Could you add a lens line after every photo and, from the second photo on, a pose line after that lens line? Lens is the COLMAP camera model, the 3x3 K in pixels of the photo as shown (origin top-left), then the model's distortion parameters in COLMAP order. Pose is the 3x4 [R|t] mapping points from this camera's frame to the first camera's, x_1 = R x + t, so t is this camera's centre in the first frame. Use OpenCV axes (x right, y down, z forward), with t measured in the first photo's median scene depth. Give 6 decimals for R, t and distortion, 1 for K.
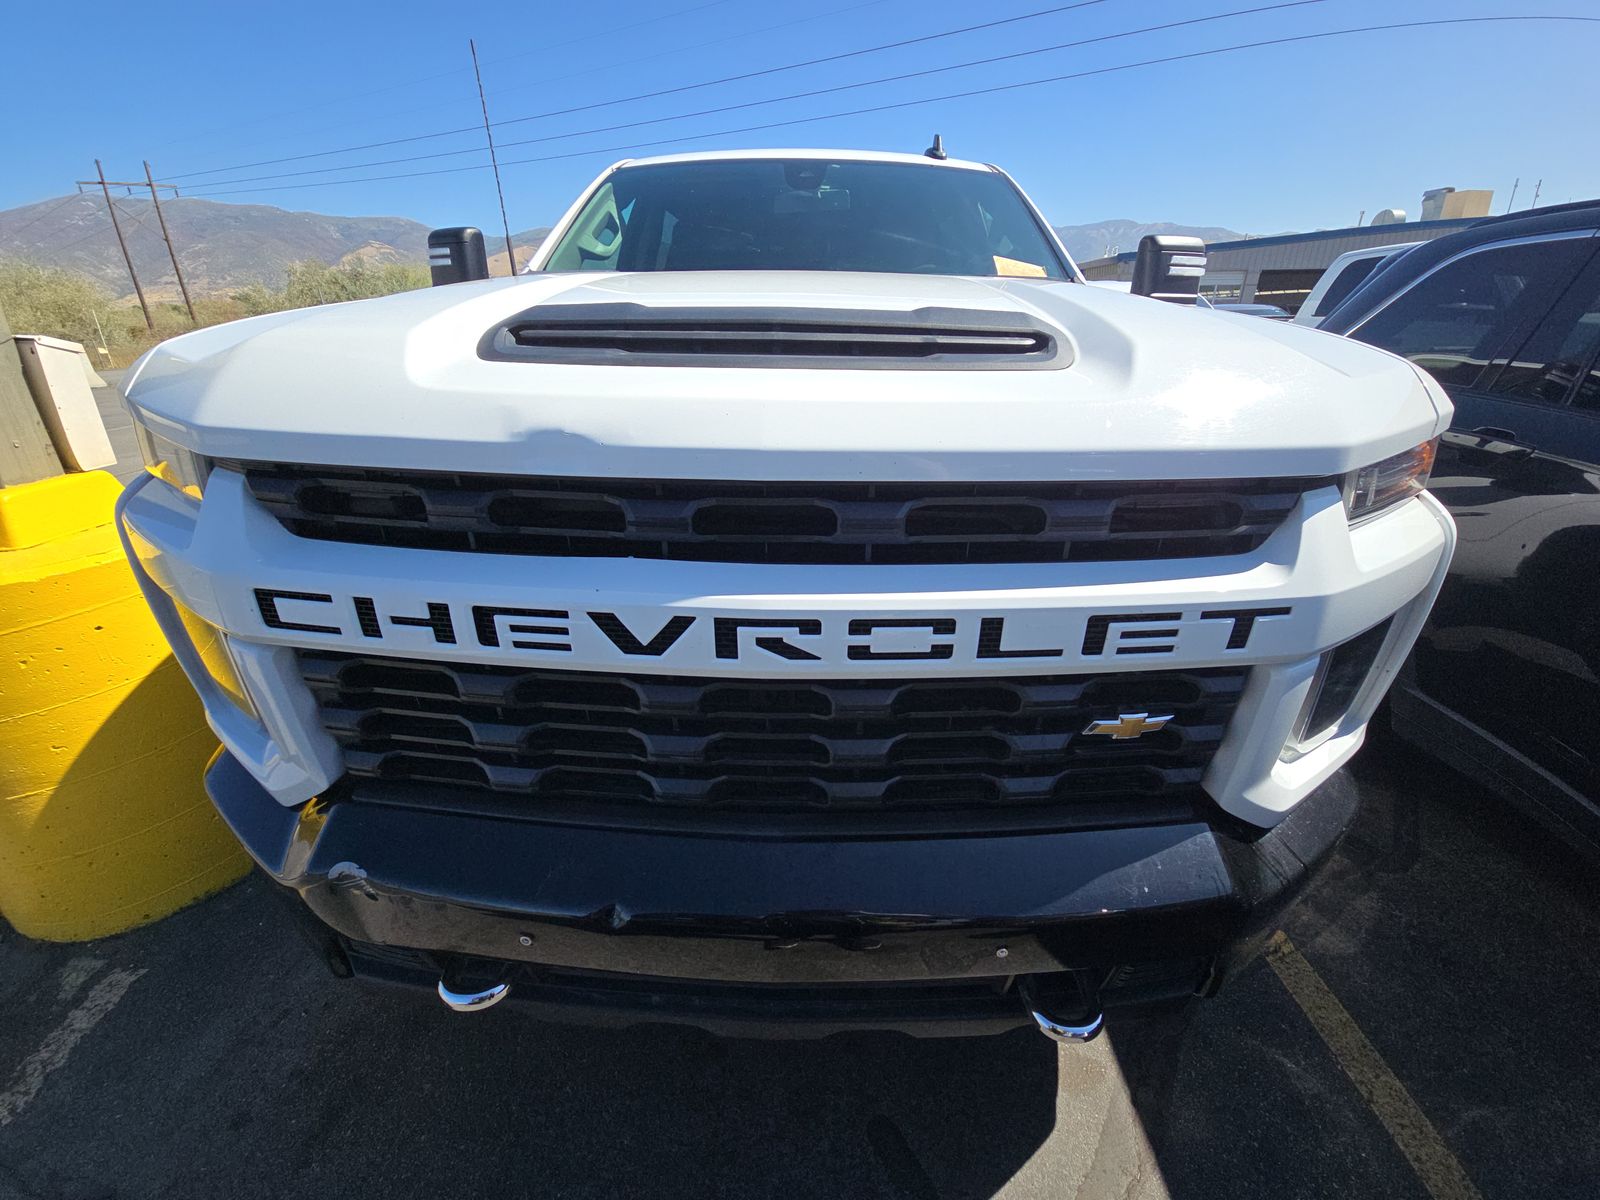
lens RADIAL K [[645.2, 0, 804.2], [0, 645.2, 603.5], [0, 0, 1]] dist [0.002579, -0.003702]
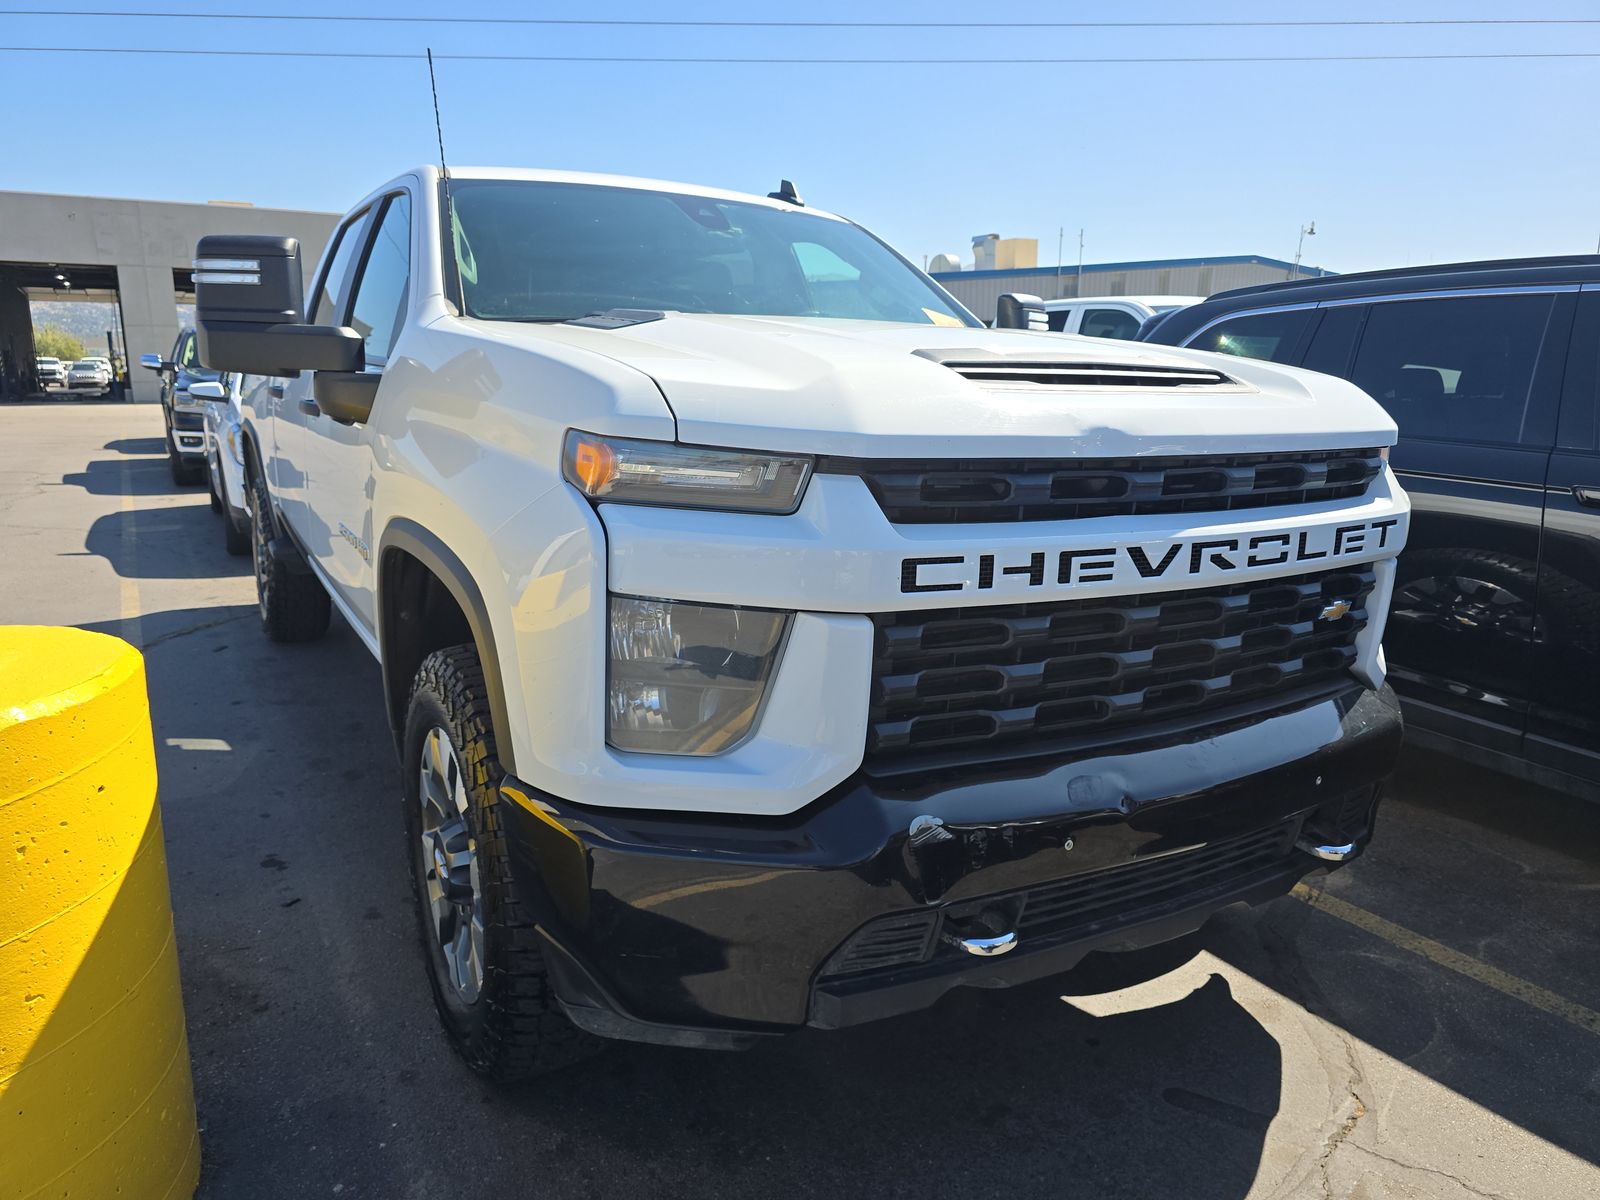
lens RADIAL K [[1086.5, 0, 797.1], [0, 1086.5, 600.9], [0, 0, 1]] dist [0.019215, -0.009773]
pose [[0.852463, -0.097990, 0.513521, -2.132636], [0.201438, 0.967997, -0.149680, 0.329529], [-0.482420, 0.231039, 0.844921, -0.646640]]
